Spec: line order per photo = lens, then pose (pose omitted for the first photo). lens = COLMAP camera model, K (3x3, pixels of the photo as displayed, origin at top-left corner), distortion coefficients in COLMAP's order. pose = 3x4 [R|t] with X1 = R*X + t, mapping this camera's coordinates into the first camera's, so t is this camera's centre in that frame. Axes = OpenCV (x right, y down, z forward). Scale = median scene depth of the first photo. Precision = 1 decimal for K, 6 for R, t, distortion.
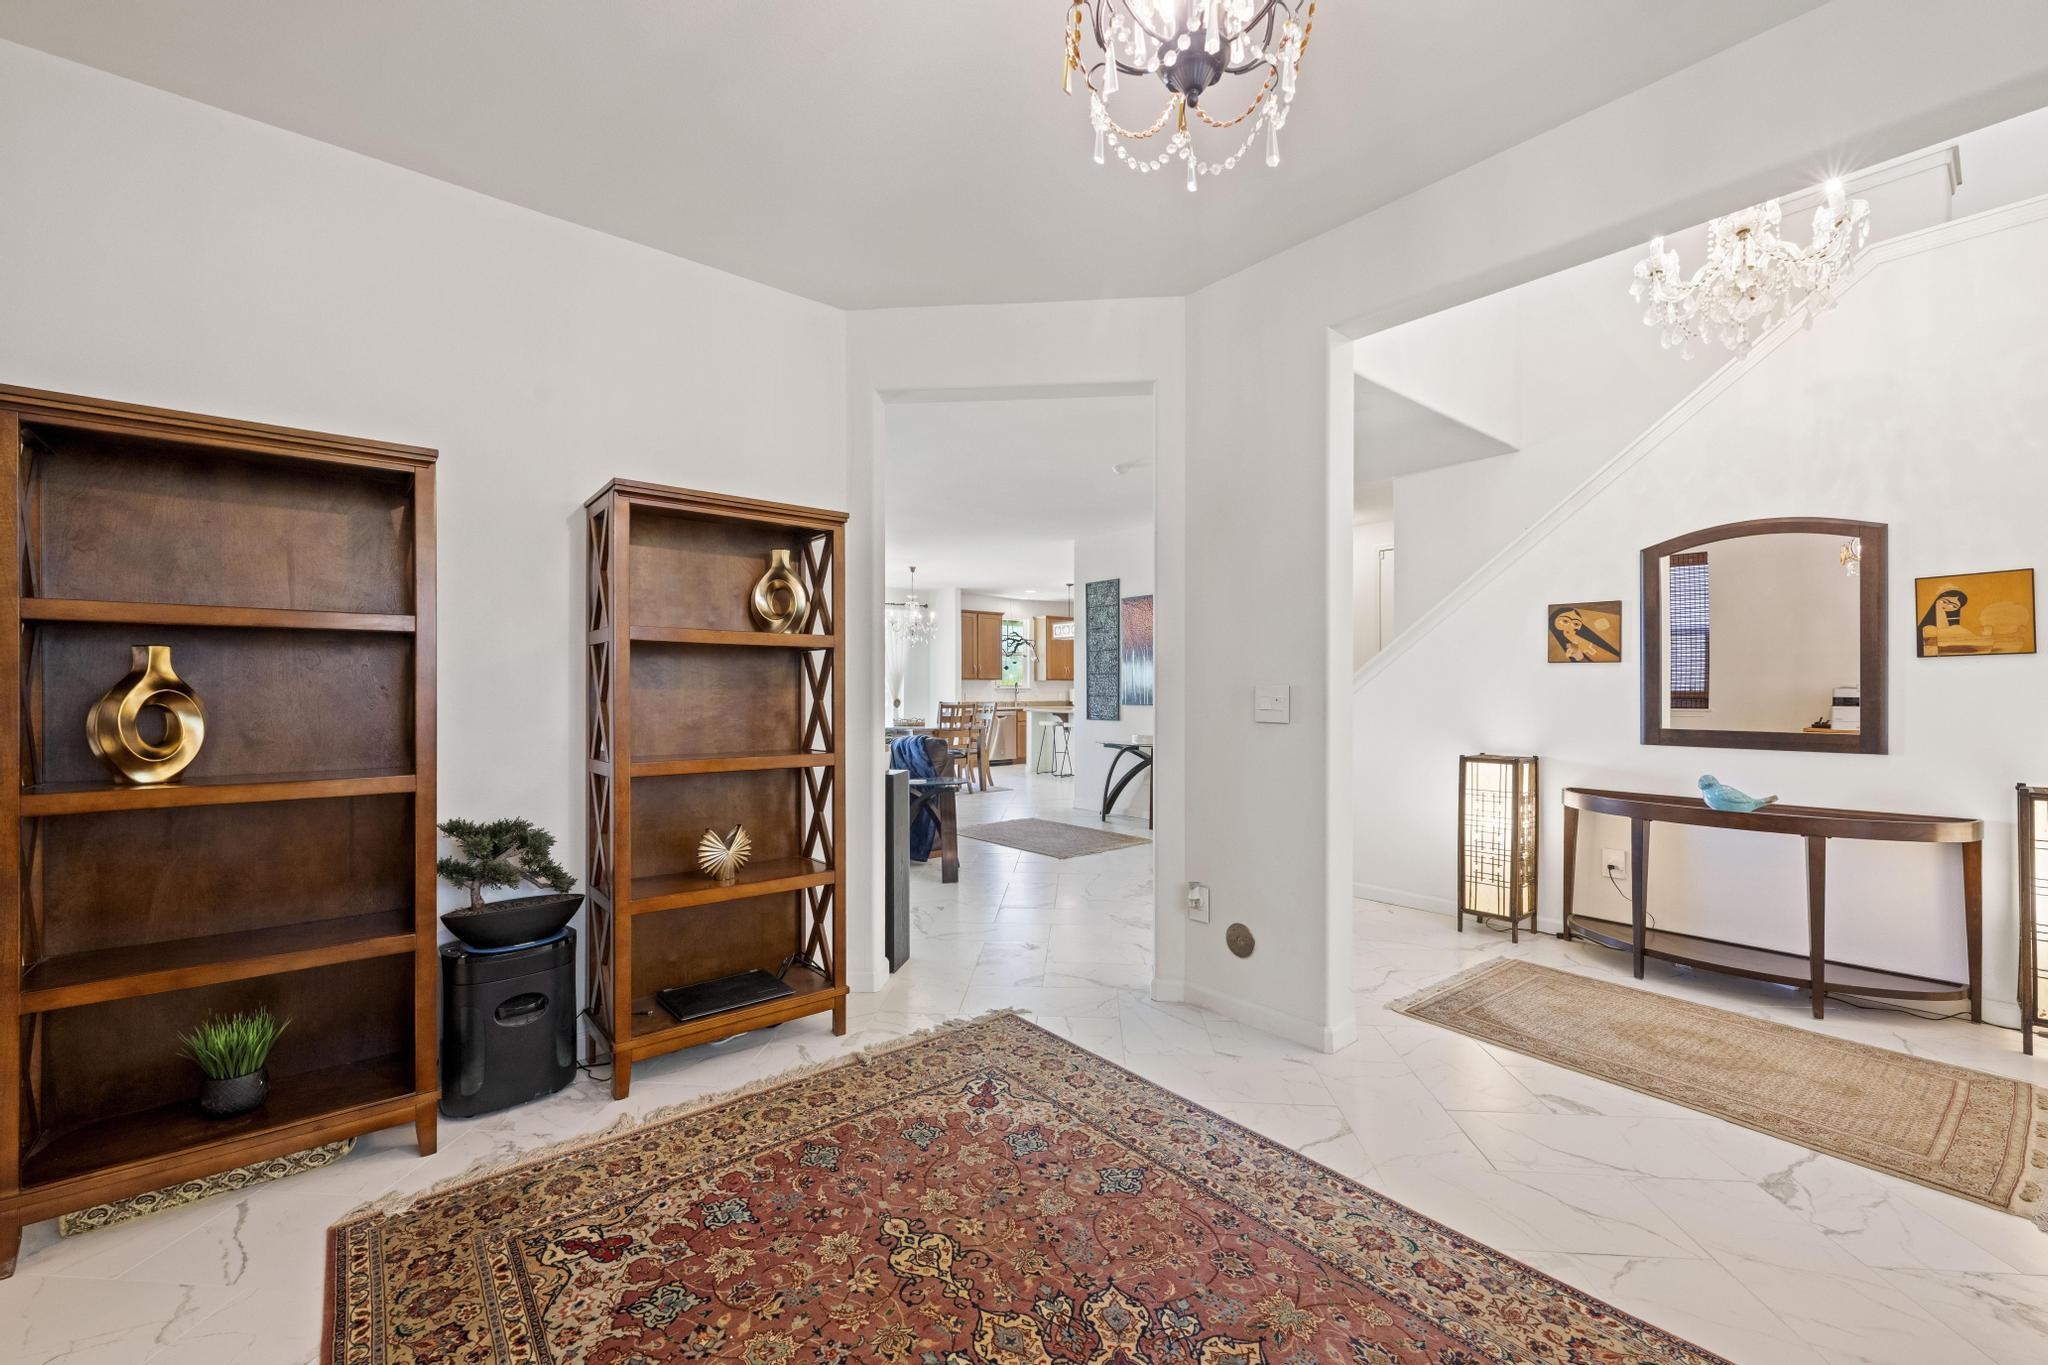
lens RADIAL K [[831.0, 0, 1017.7], [0, 831.0, 688.7], [0, 0, 1]] dist [-0.002081, -0.000106]
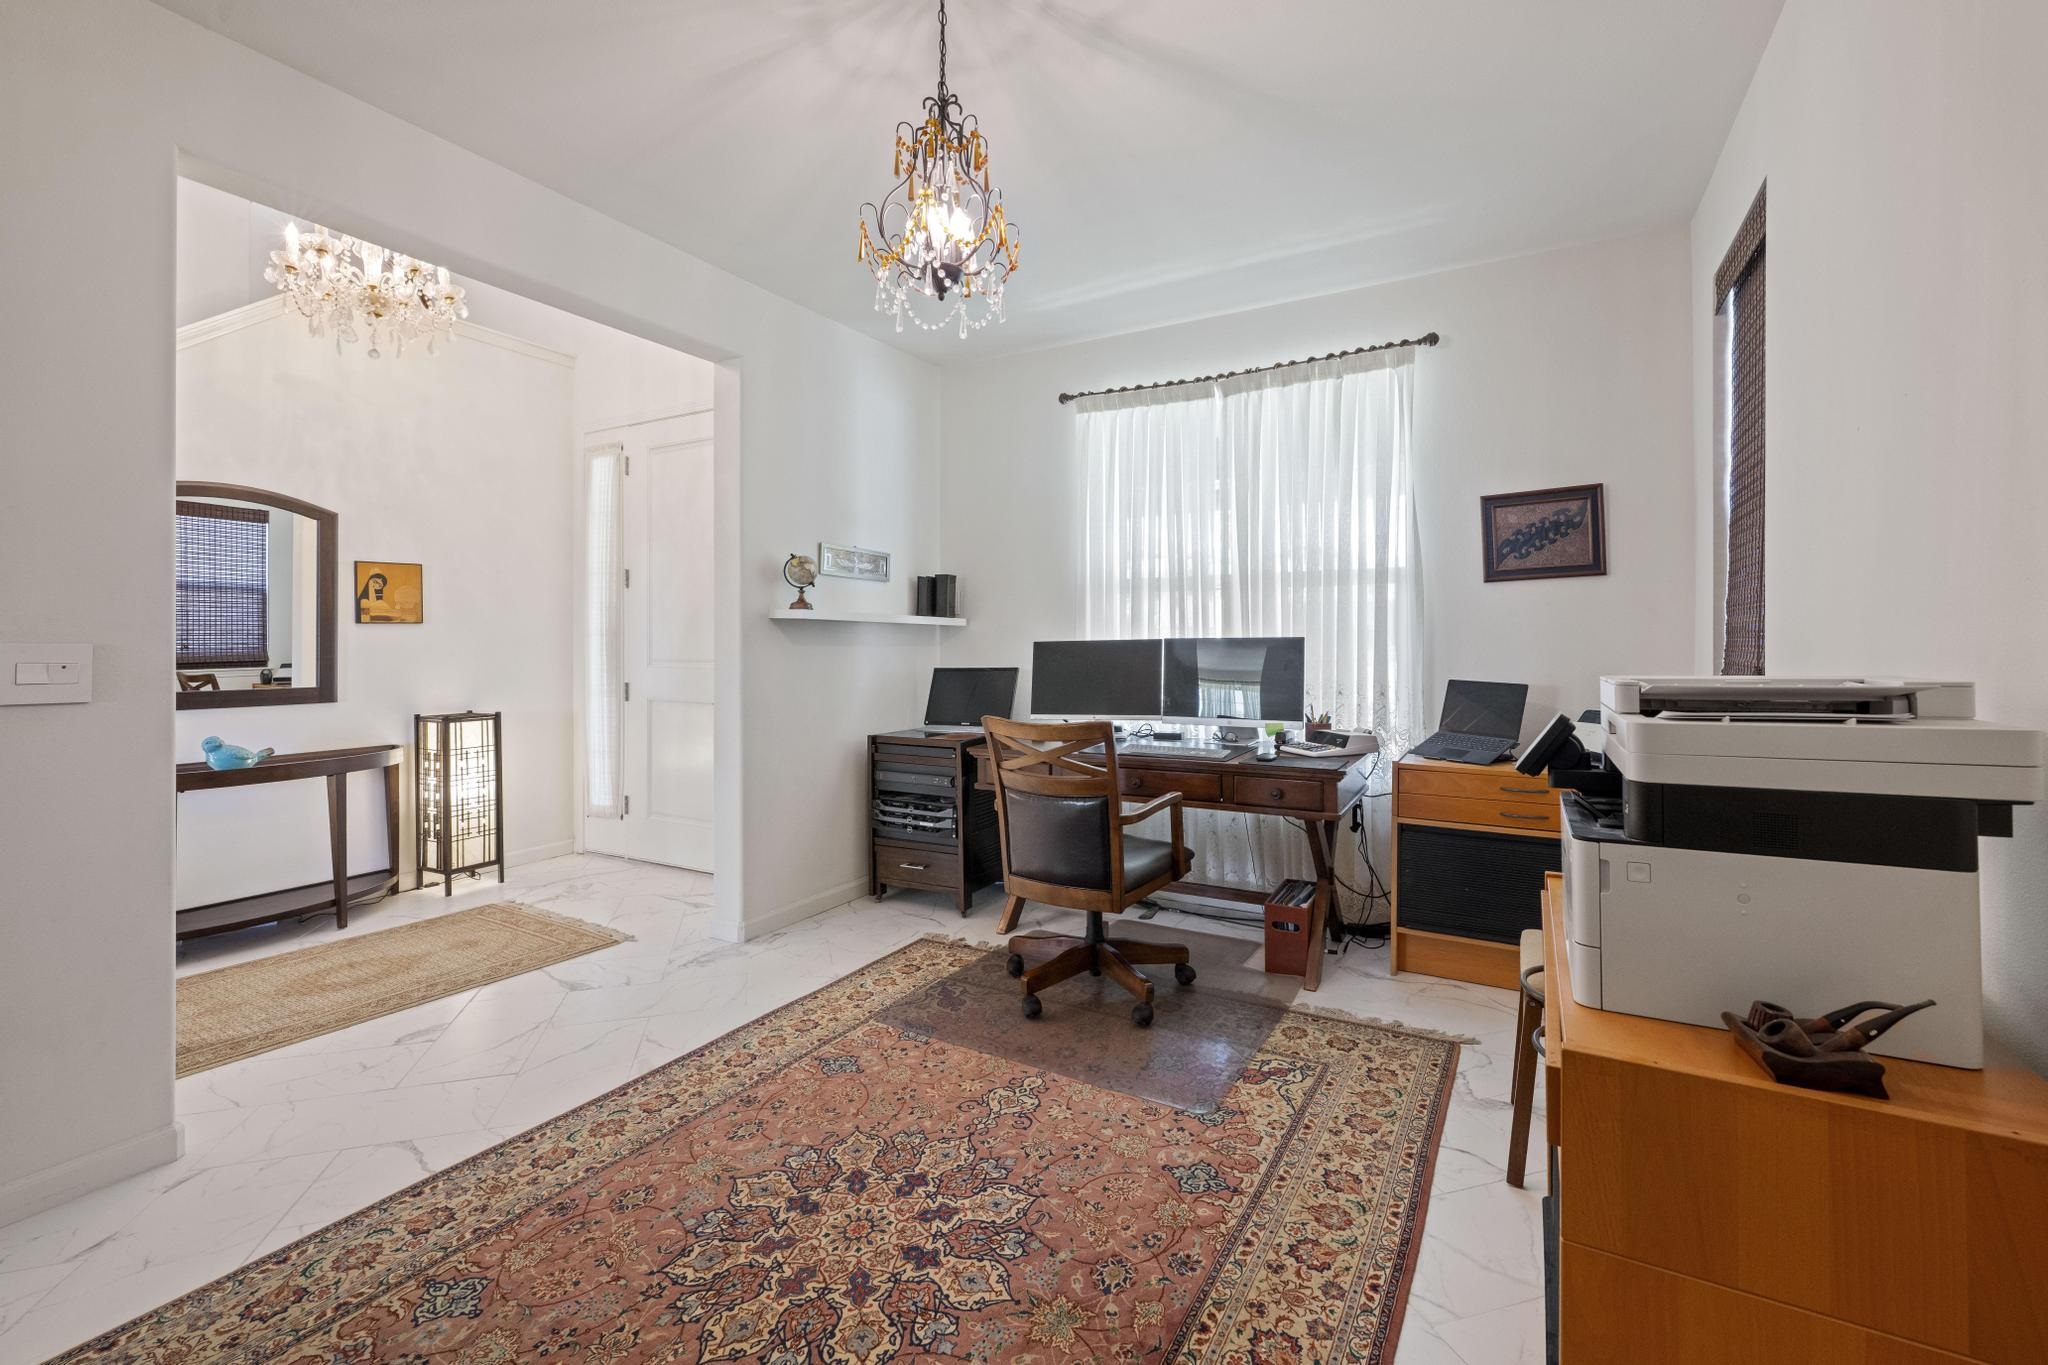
lens RADIAL K [[868.3, 0, 1029.8], [0, 868.3, 643.3], [0, 0, 1]] dist [0.000648, 0.000142]
pose [[-0.354838, 0.002488, 0.934924, -0.415080], [0.002539, 0.999995, -0.001697, -0.002048], [-0.934924, 0.001771, -0.354843, 0.405002]]
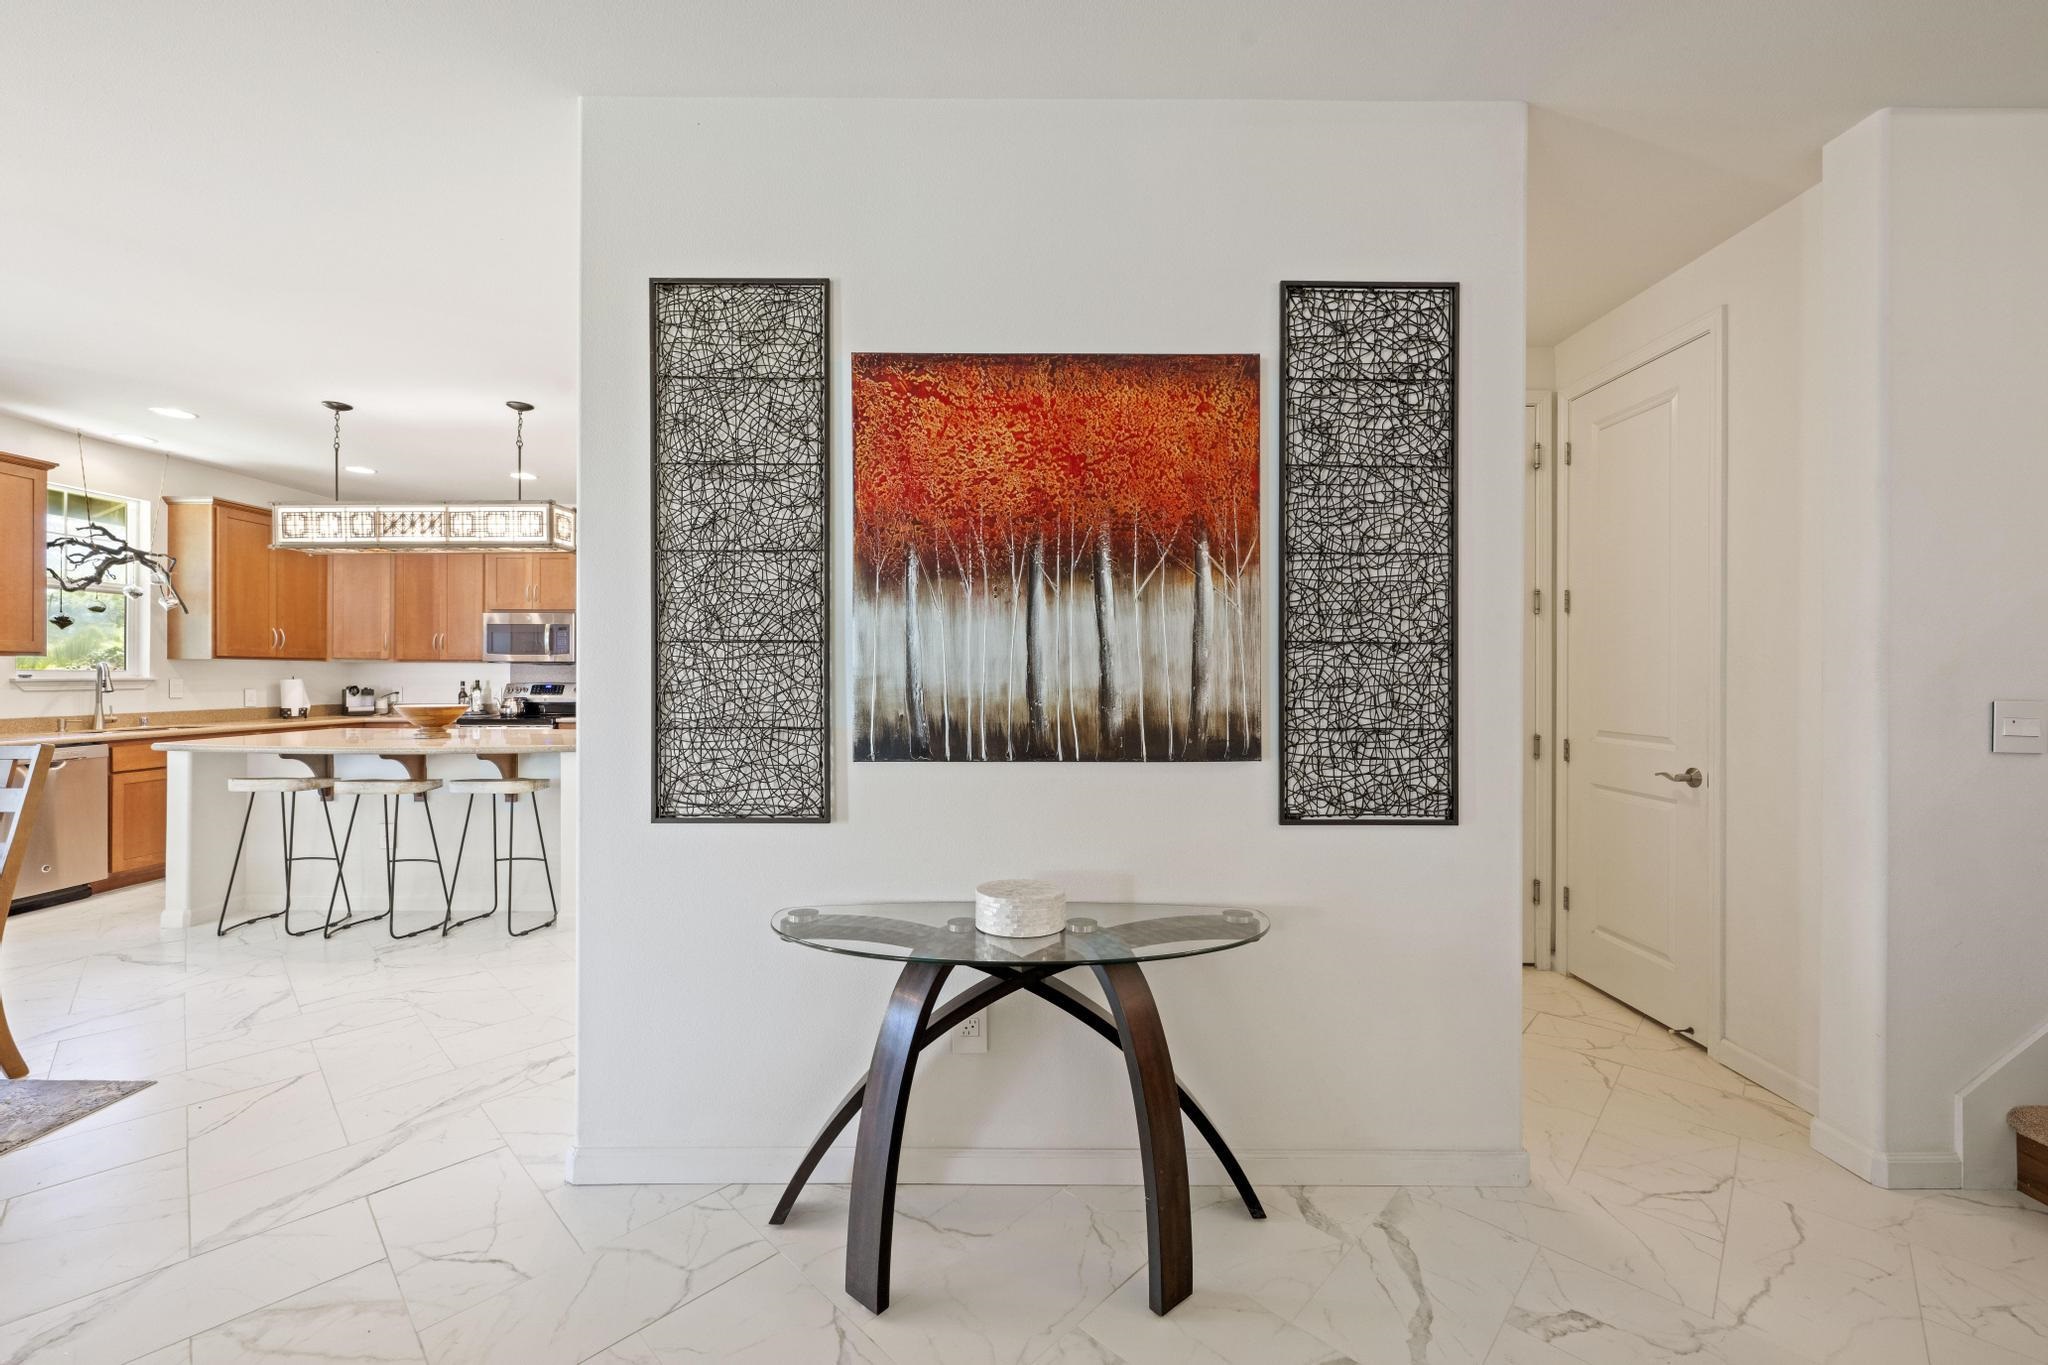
lens RADIAL K [[820.6, 0, 1030.7], [0, 820.6, 671.4], [0, 0, 1]] dist [-0.001171, 0.000216]
pose [[0.634899, 0.003940, 0.772585, -0.075024], [-0.004262, 0.999990, -0.001598, -0.018735], [-0.772584, -0.002278, 0.634909, 1.605851]]
